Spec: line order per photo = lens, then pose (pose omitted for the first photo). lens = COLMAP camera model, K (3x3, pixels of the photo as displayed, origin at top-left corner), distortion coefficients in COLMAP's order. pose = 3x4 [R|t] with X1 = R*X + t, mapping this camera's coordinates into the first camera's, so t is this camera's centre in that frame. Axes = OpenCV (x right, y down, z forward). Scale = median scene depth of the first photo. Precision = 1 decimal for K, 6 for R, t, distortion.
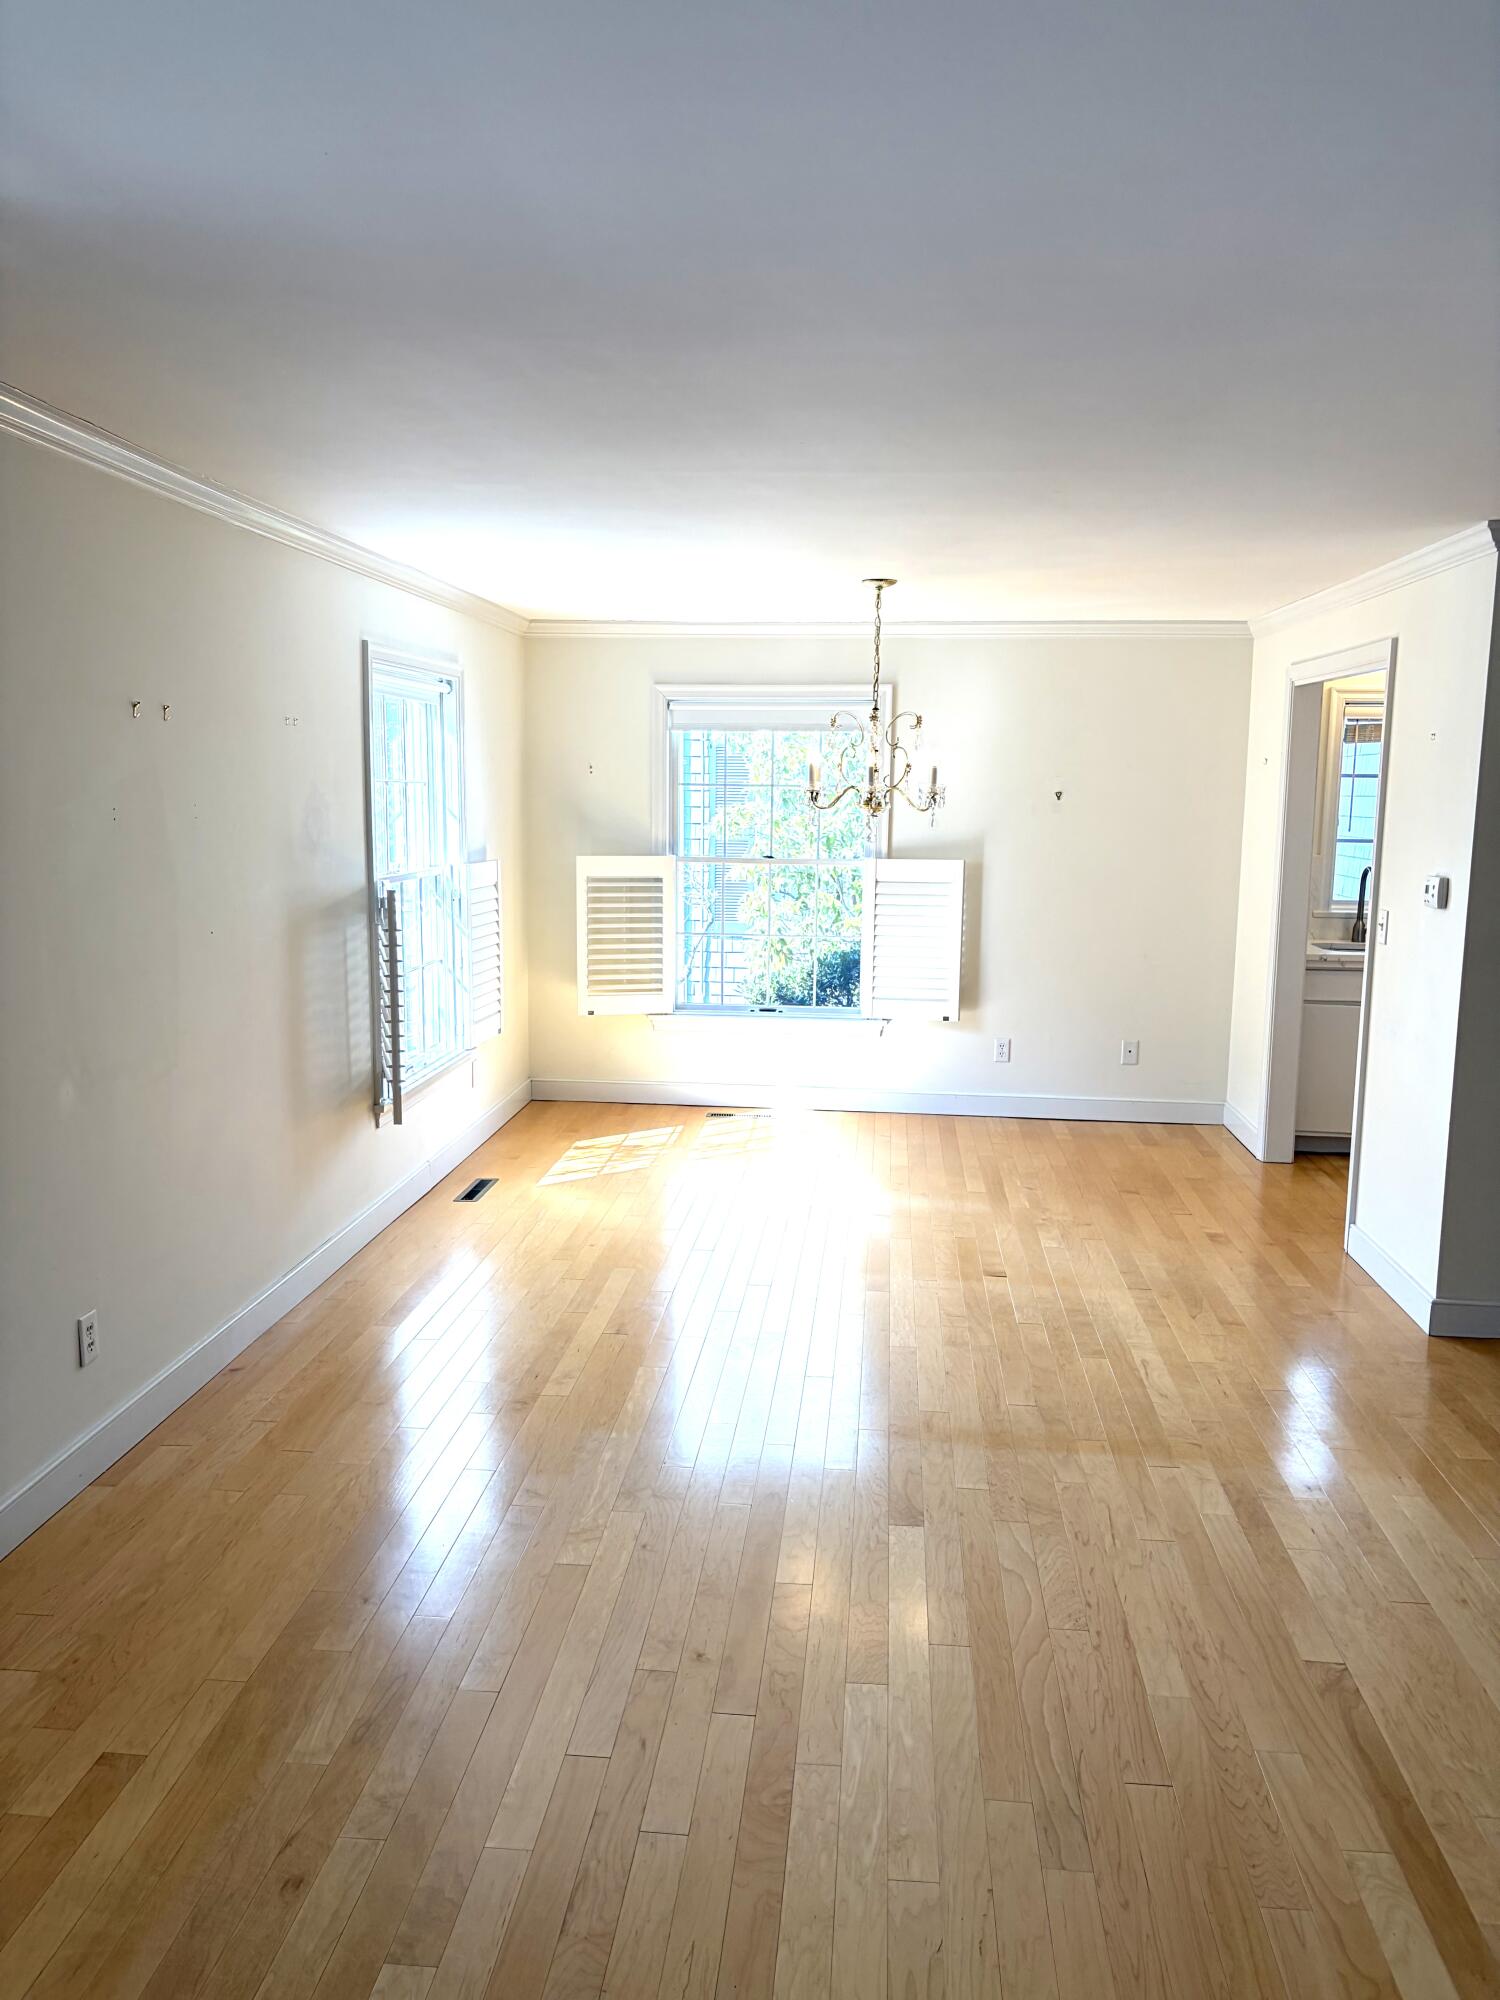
lens RADIAL K [[1507.1, 0, 739.6], [0, 1507.1, 1005.5], [0, 0, 1]] dist [0.012730, -0.008791]
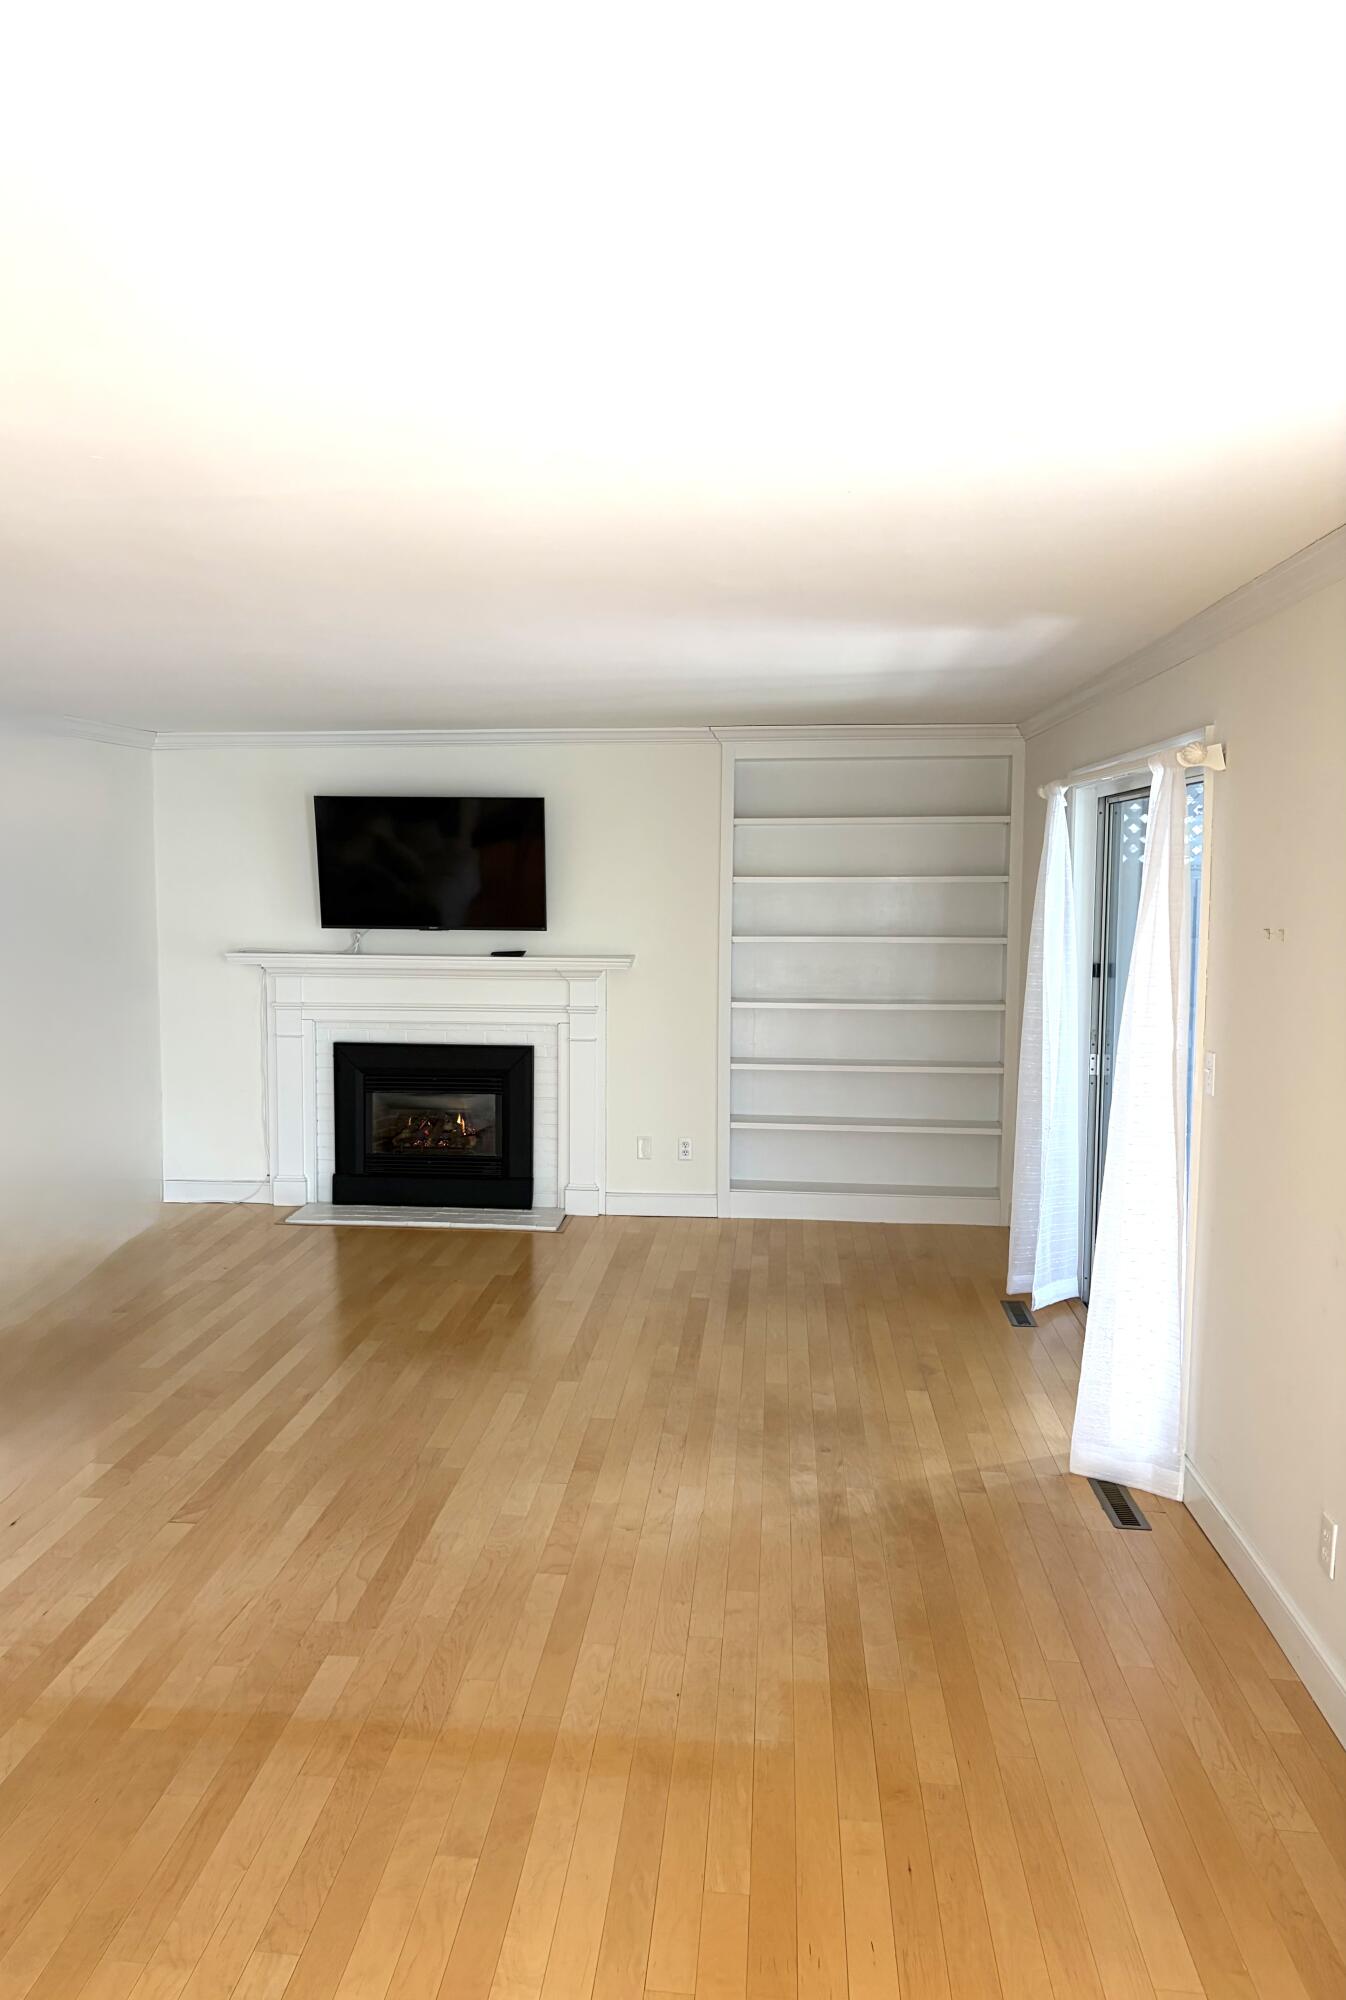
lens RADIAL K [[1562.4, 0, 673.0], [0, 1562.4, 1000.0], [0, 0, 1]] dist [0.008770, -0.002055]
pose [[-0.999455, -0.013466, -0.030148, -0.018429], [-0.019817, 0.974959, 0.221501, -0.371495], [0.026411, 0.221978, -0.974694, 2.340529]]
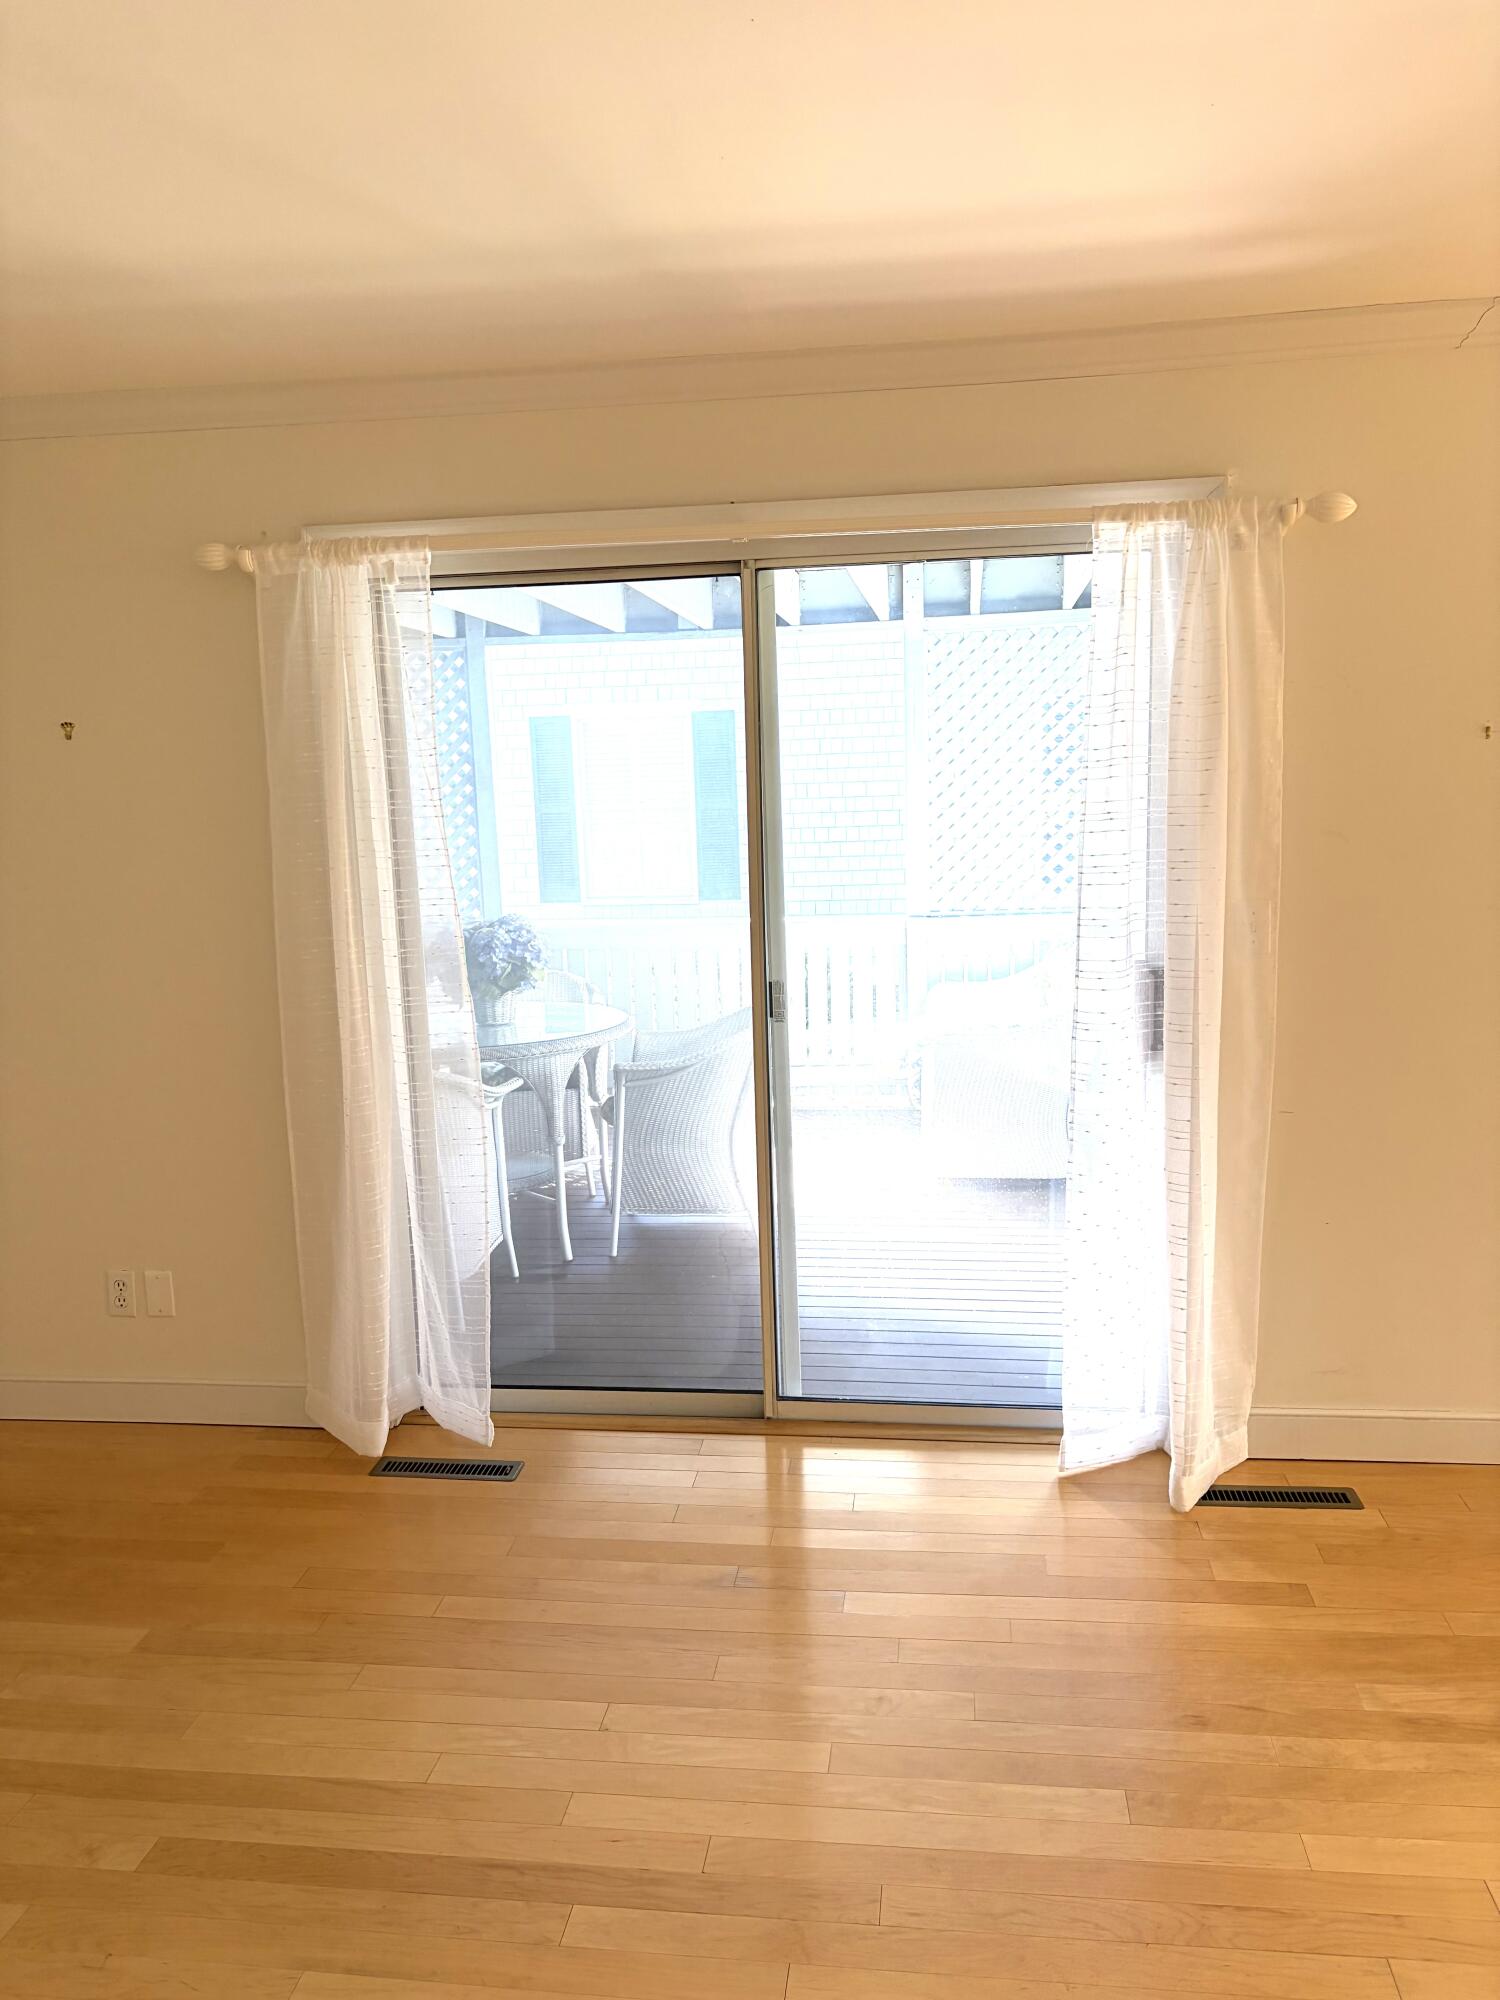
lens RADIAL K [[1507.1, 0, 739.6], [0, 1507.1, 1005.5], [0, 0, 1]] dist [0.012730, -0.008791]
pose [[-0.027935, 0.160193, -0.986690, 0.589204], [-0.108221, 0.980789, 0.162299, -0.063053], [0.993734, 0.111314, -0.010062, 0.500255]]
